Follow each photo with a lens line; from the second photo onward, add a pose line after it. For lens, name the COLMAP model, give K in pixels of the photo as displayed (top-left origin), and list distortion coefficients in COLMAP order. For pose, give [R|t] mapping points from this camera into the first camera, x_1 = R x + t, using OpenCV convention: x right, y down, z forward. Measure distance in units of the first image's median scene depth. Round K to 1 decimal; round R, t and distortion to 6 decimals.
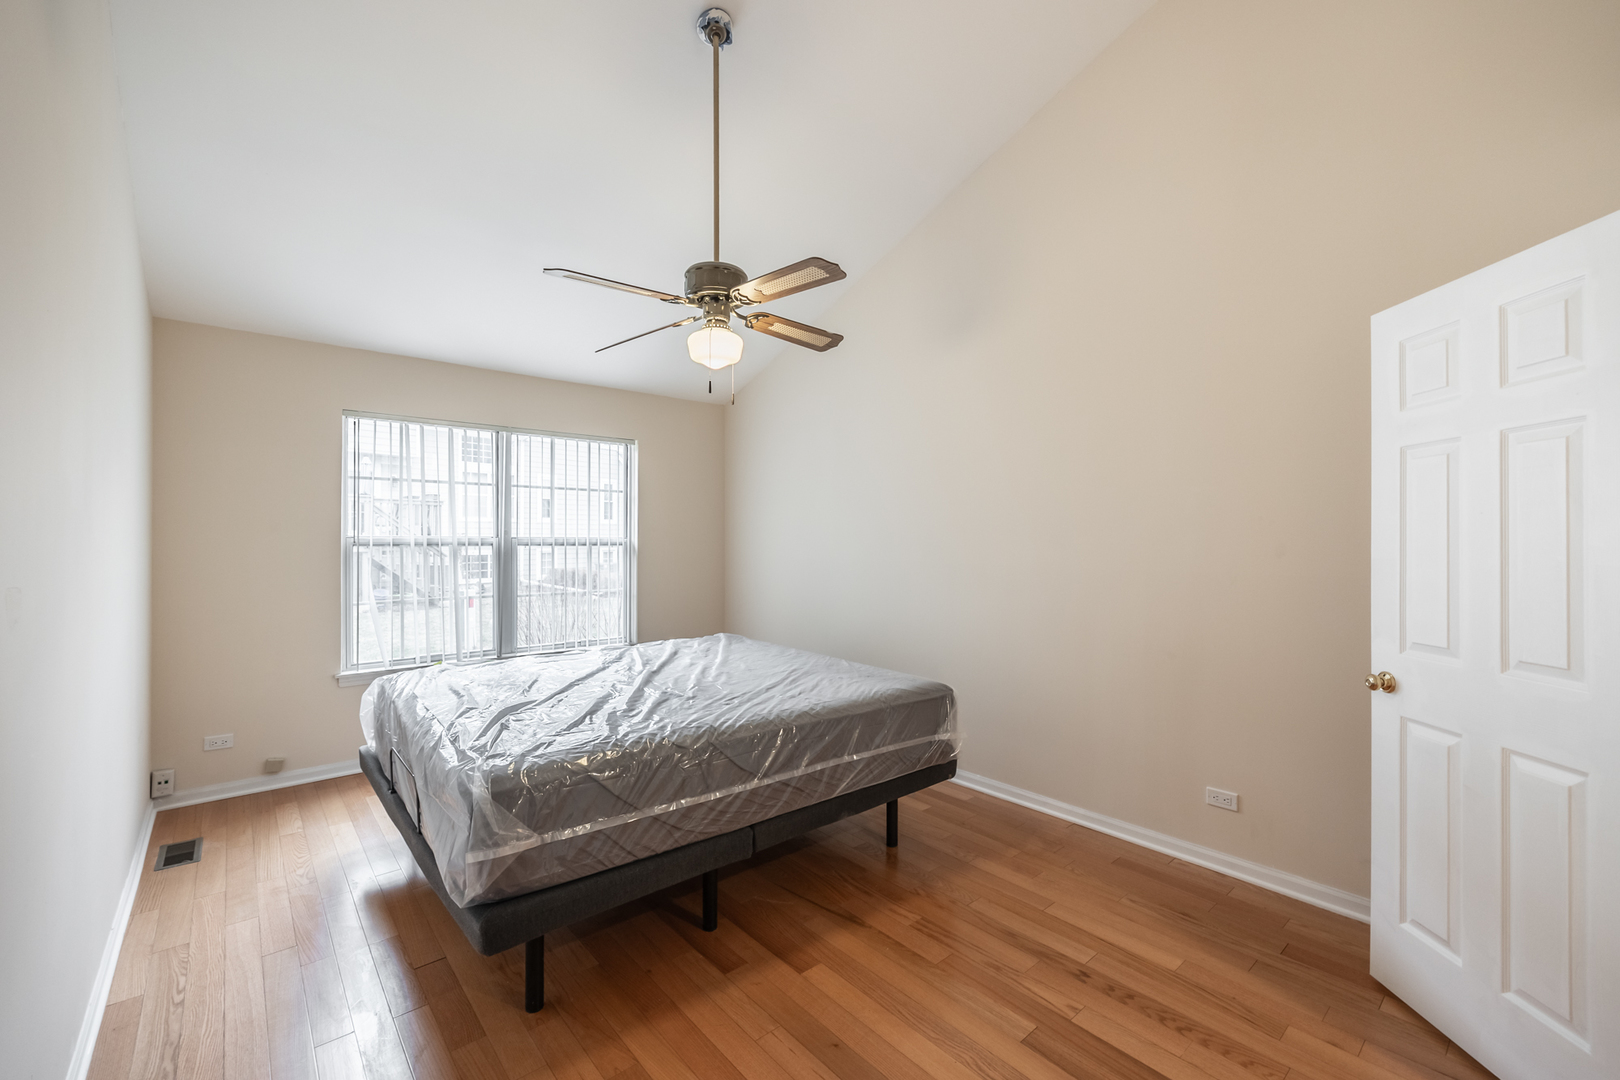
lens RADIAL K [[654.7, 0, 811.1], [0, 654.7, 541.0], [0, 0, 1]] dist [-0.000445, 0.000260]
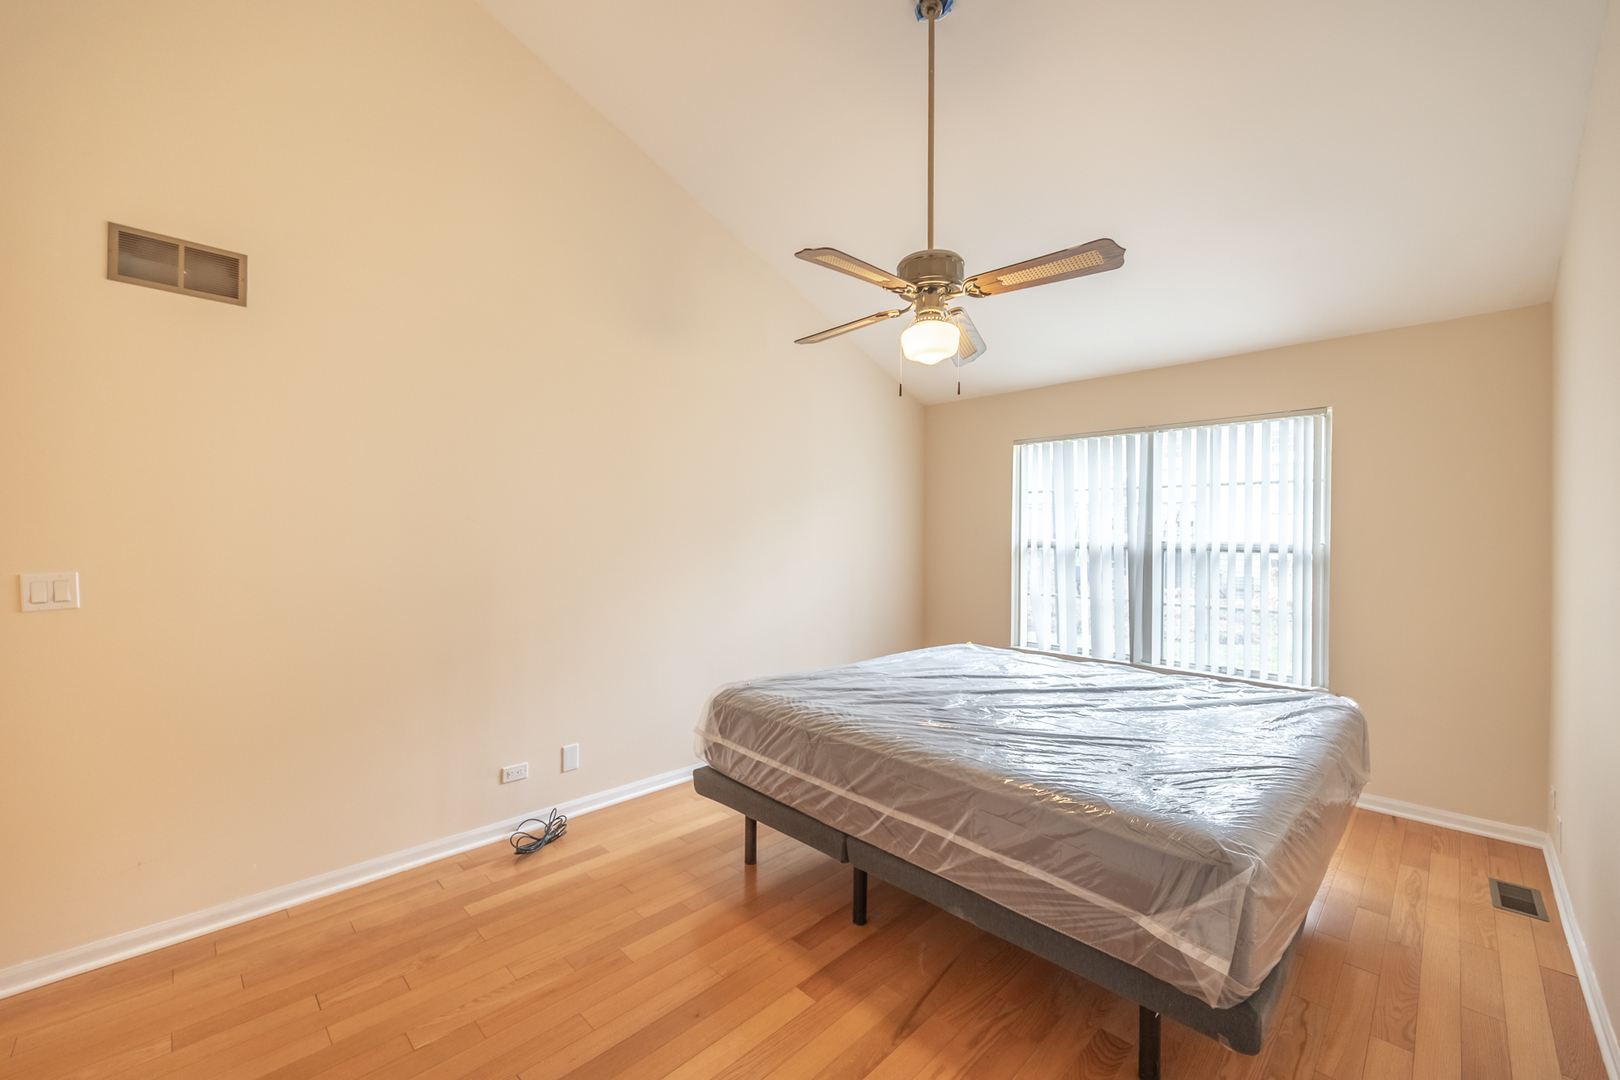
lens RADIAL K [[654.7, 0, 814.6], [0, 654.7, 538.9], [0, 0, 1]] dist [-0.000445, 0.000260]
pose [[0.075452, -0.000021, -0.997149, 0.815355], [-0.009727, 0.999952, -0.000757, -0.009343], [0.997102, 0.009757, 0.075448, 0.798727]]
